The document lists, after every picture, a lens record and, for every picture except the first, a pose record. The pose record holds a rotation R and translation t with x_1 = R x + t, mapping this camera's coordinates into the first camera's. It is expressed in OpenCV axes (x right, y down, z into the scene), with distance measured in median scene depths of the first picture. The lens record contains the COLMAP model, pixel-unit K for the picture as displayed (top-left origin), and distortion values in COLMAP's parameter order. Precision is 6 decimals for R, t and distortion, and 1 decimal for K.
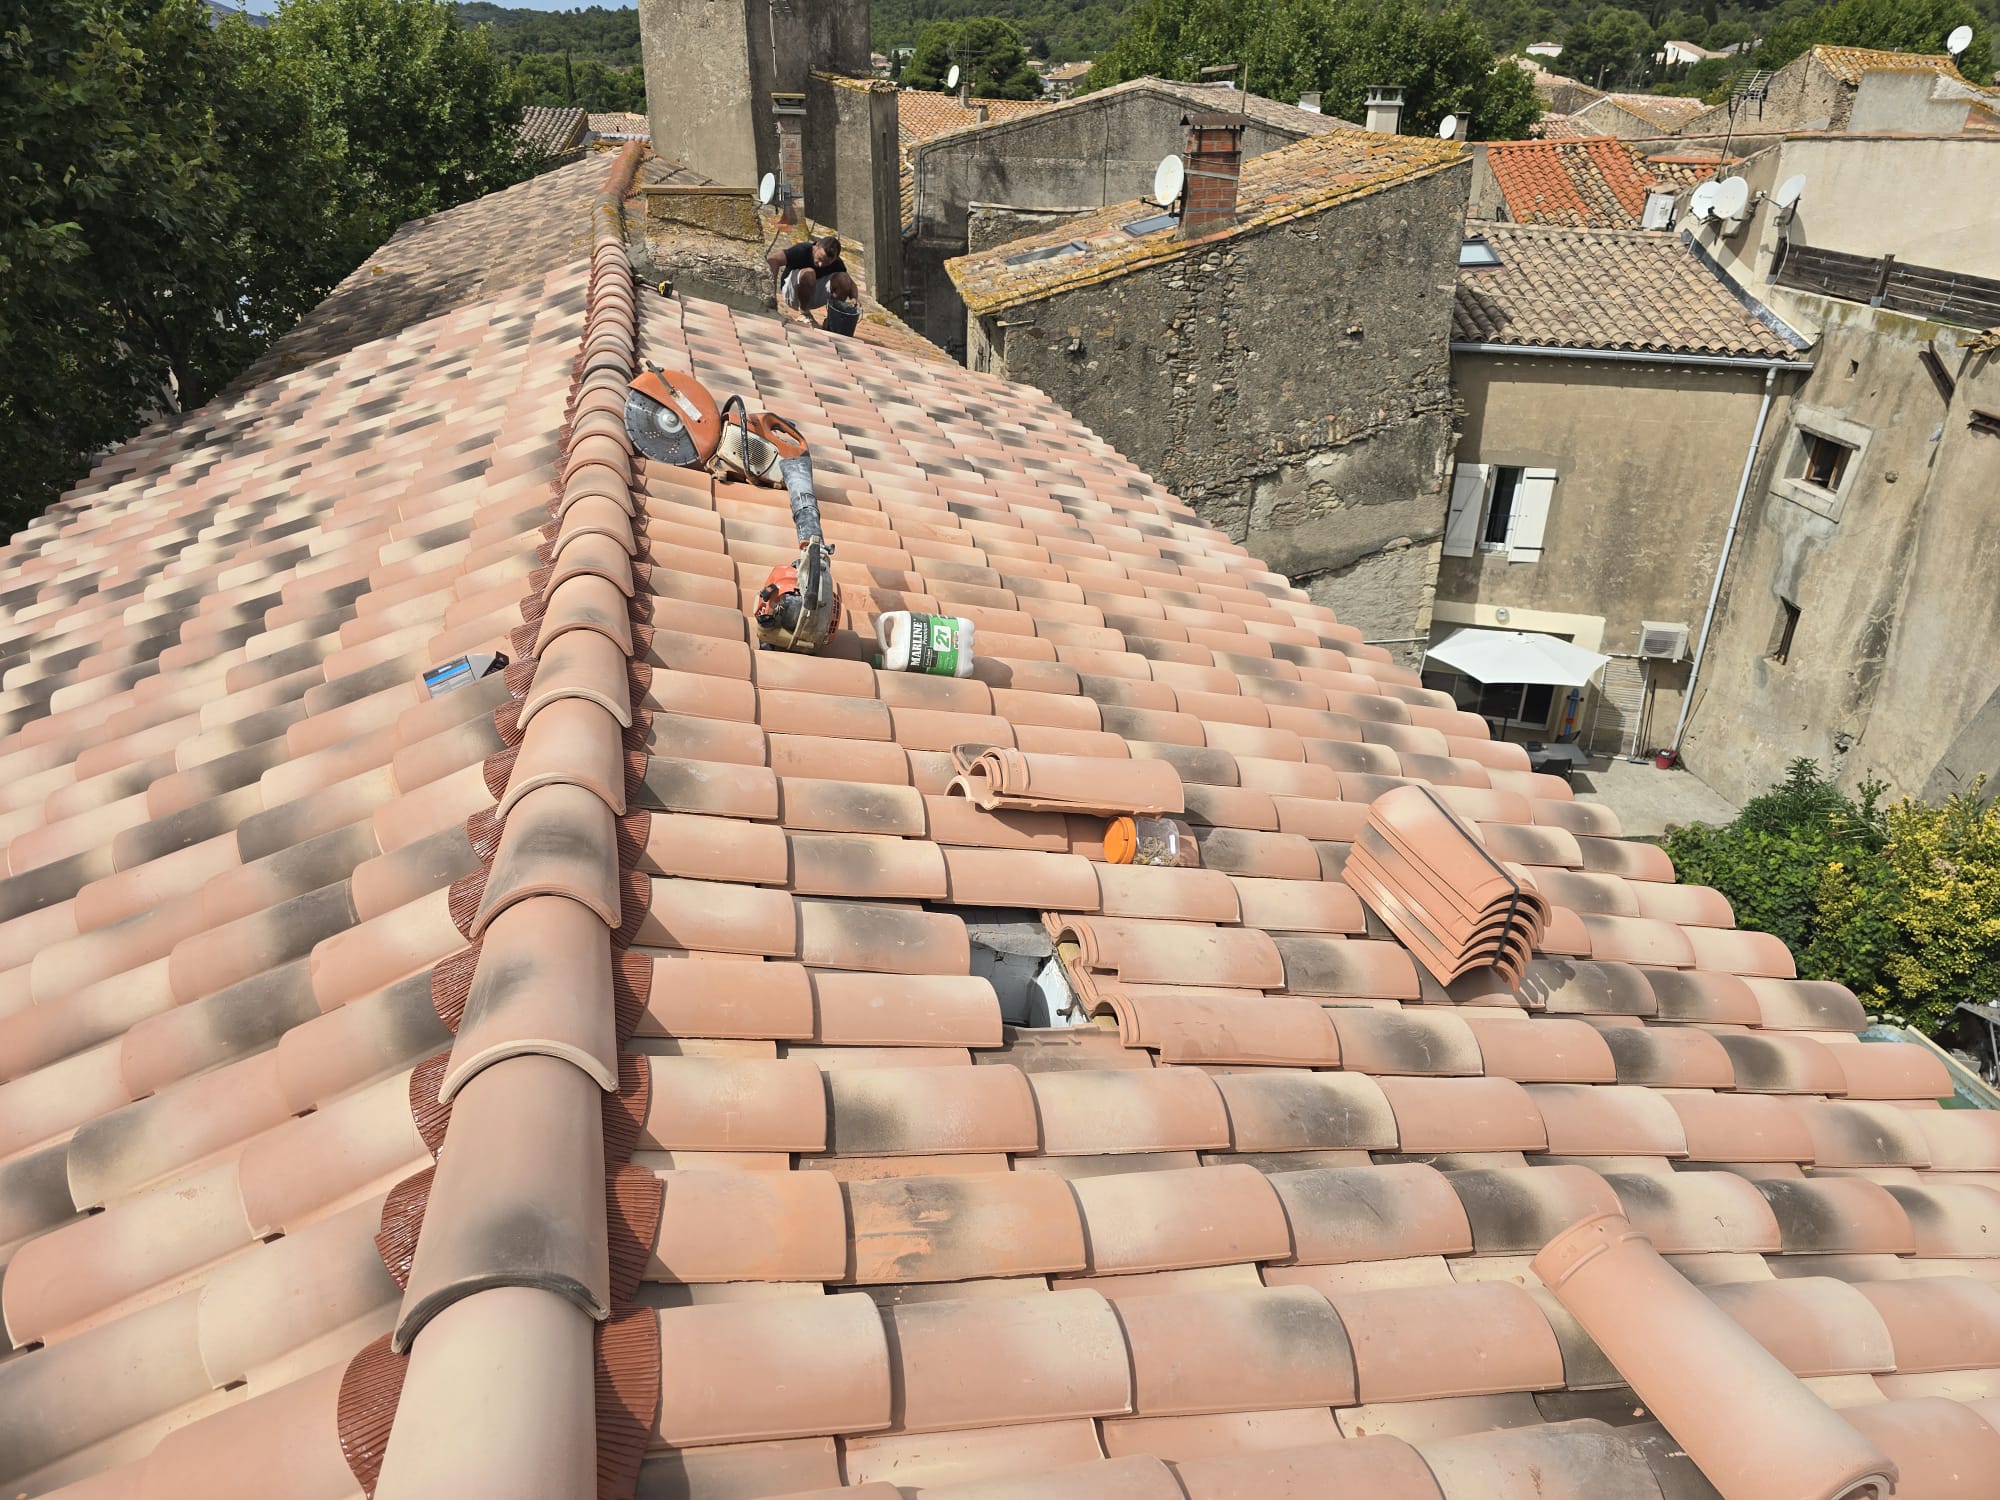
lens RADIAL K [[1352.2, 0, 1027.0], [0, 1352.2, 731.5], [0, 0, 1]] dist [0.070348, -0.050244]
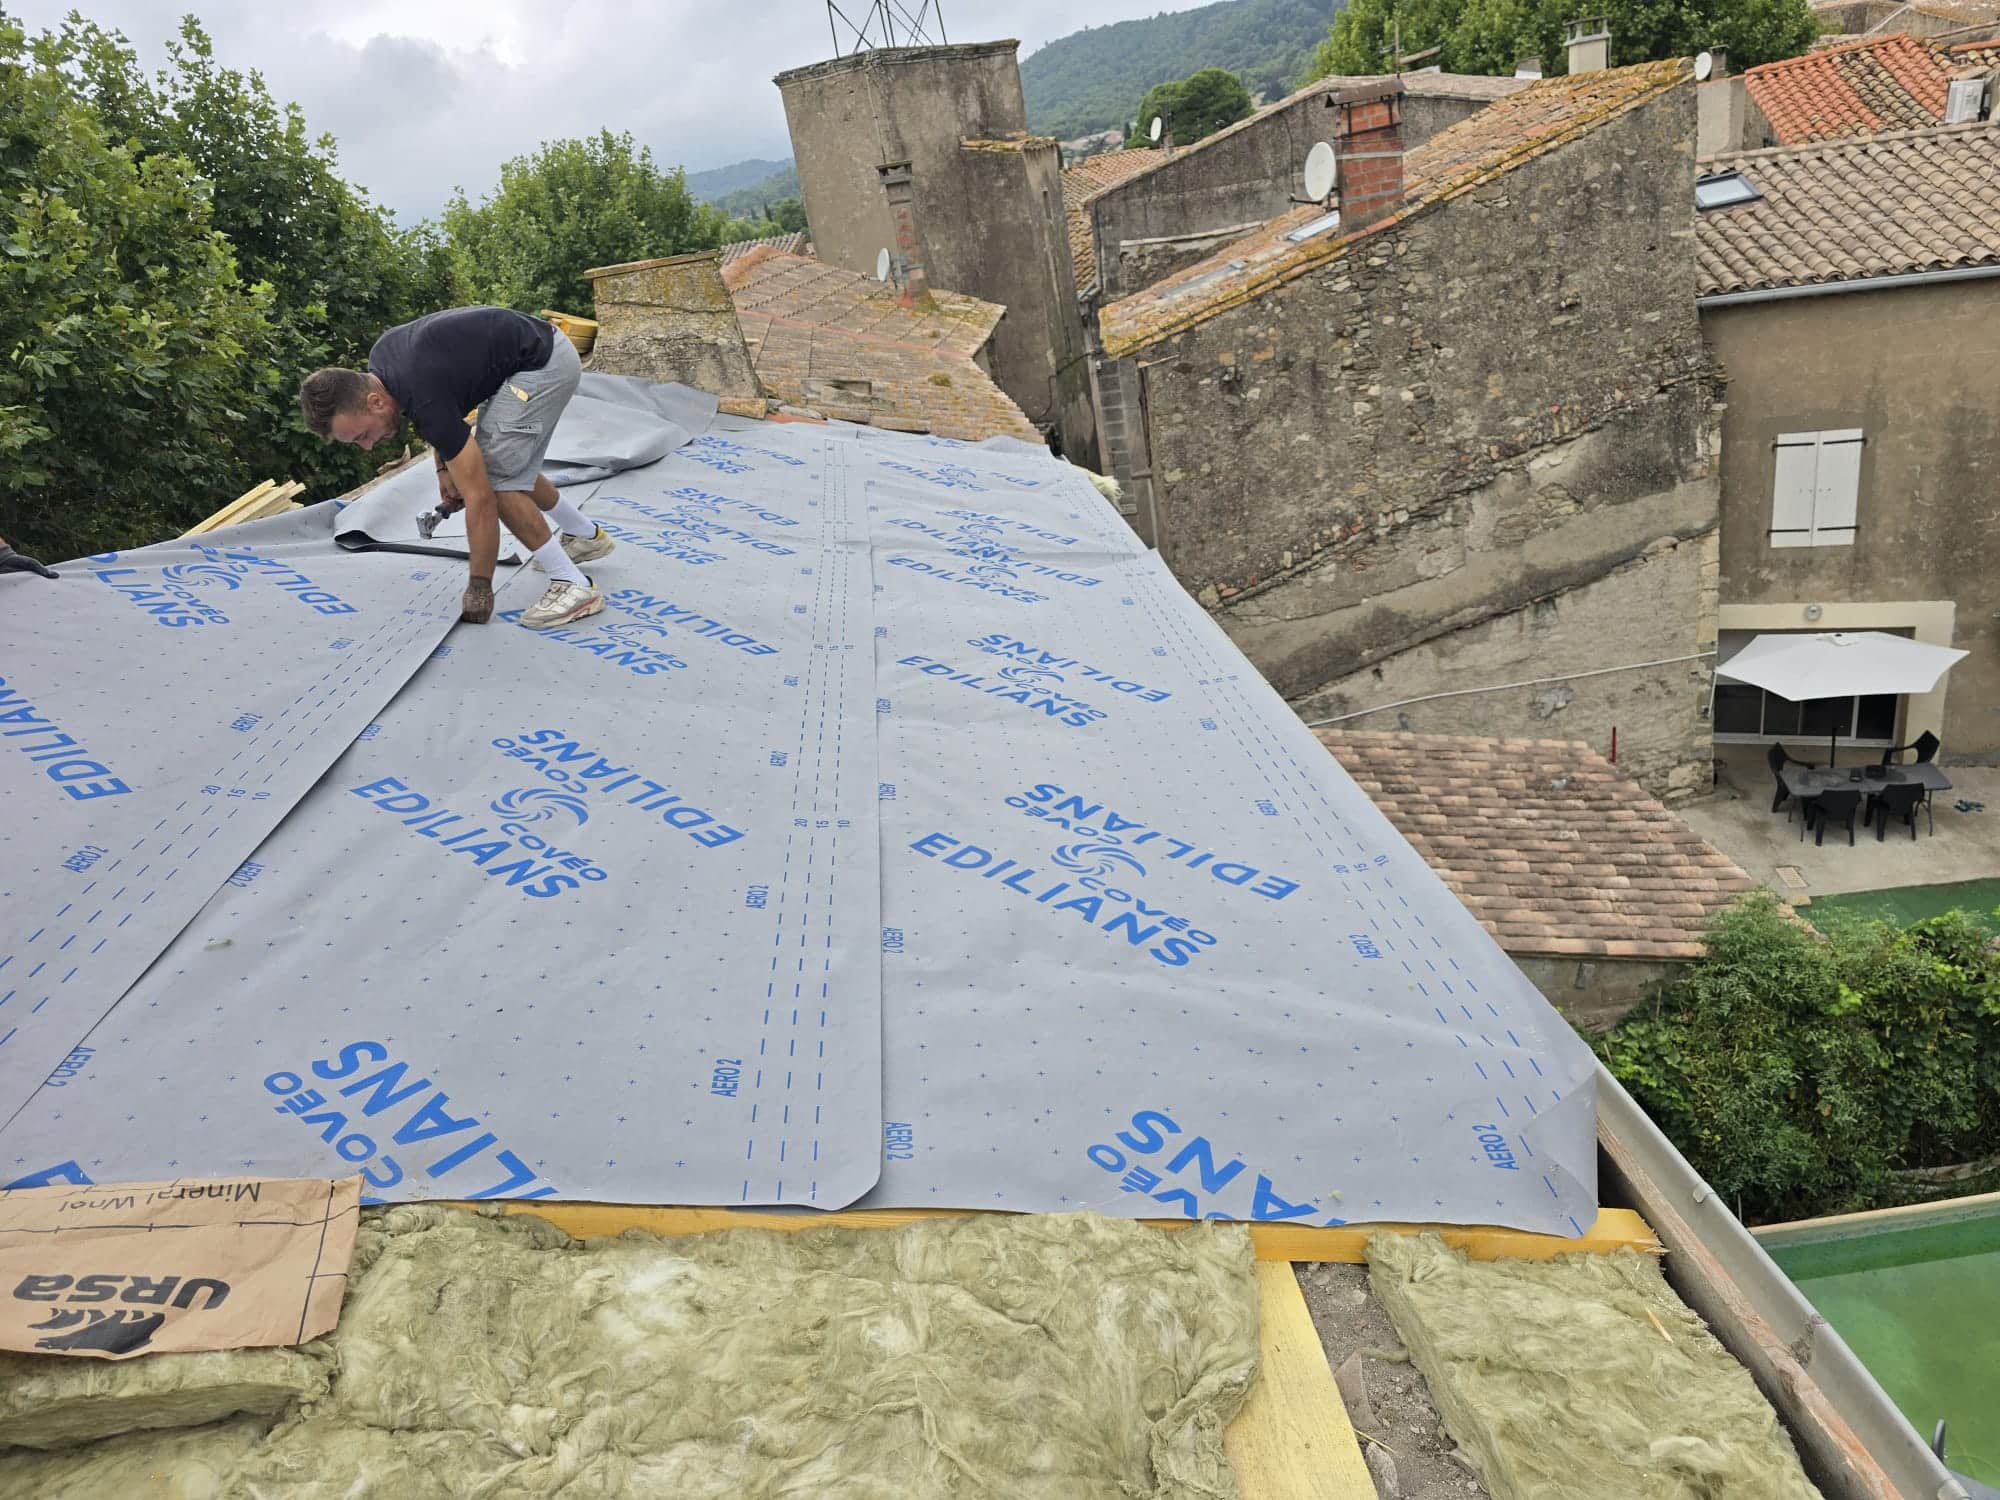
lens RADIAL K [[1353.0, 0, 1023.3], [0, 1353.0, 745.6], [0, 0, 1]] dist [0.064583, -0.052415]
pose [[0.970421, -0.101005, -0.219275, 0.067848], [0.093511, 0.994631, -0.044319, -0.015865], [0.222574, 0.022504, 0.974656, 0.102946]]
